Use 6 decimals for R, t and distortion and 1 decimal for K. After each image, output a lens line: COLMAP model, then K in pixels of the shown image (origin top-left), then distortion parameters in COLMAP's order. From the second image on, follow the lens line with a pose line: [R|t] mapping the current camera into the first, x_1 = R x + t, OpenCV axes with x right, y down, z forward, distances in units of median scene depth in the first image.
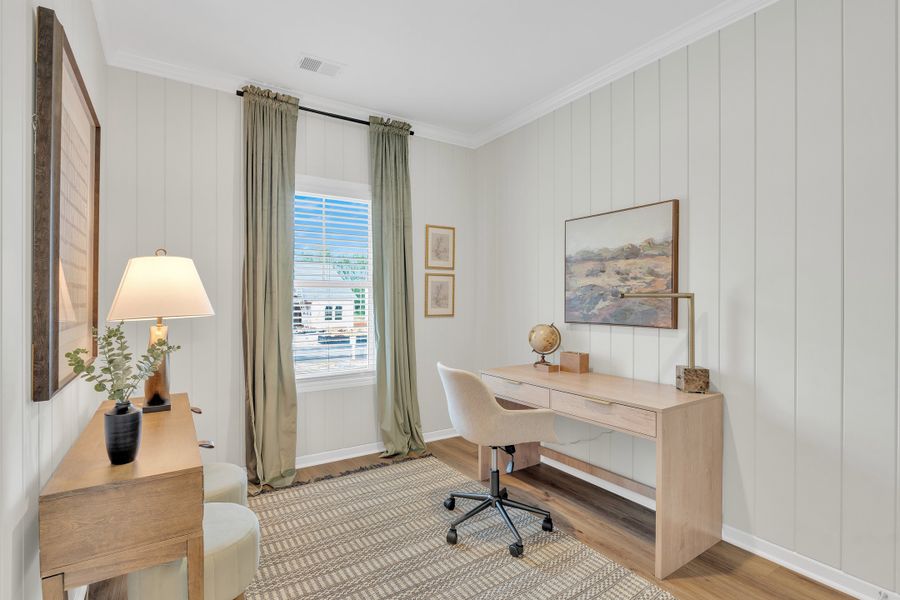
lens RADIAL K [[418.4, 0, 453.1], [0, 418.4, 300.4], [0, 0, 1]] dist [-0.003357, -0.000539]
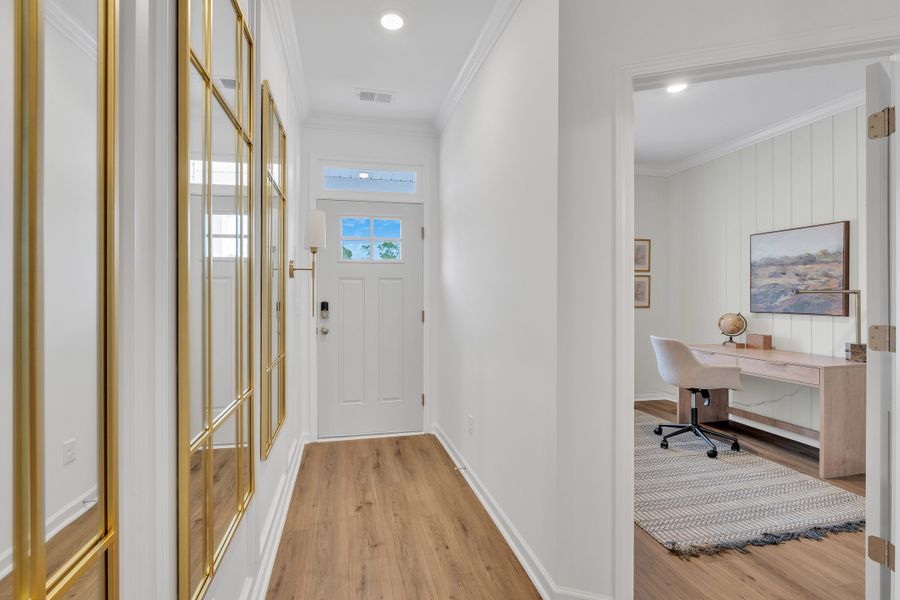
lens RADIAL K [[418.4, 0, 445.8], [0, 418.4, 293.1], [0, 0, 1]] dist [-0.003357, -0.000539]
pose [[0.928054, -0.000993, -0.372446, -0.158841], [-0.001183, 0.999984, -0.005612, 0.001499], [0.372445, 0.005649, 0.928037, -0.689203]]
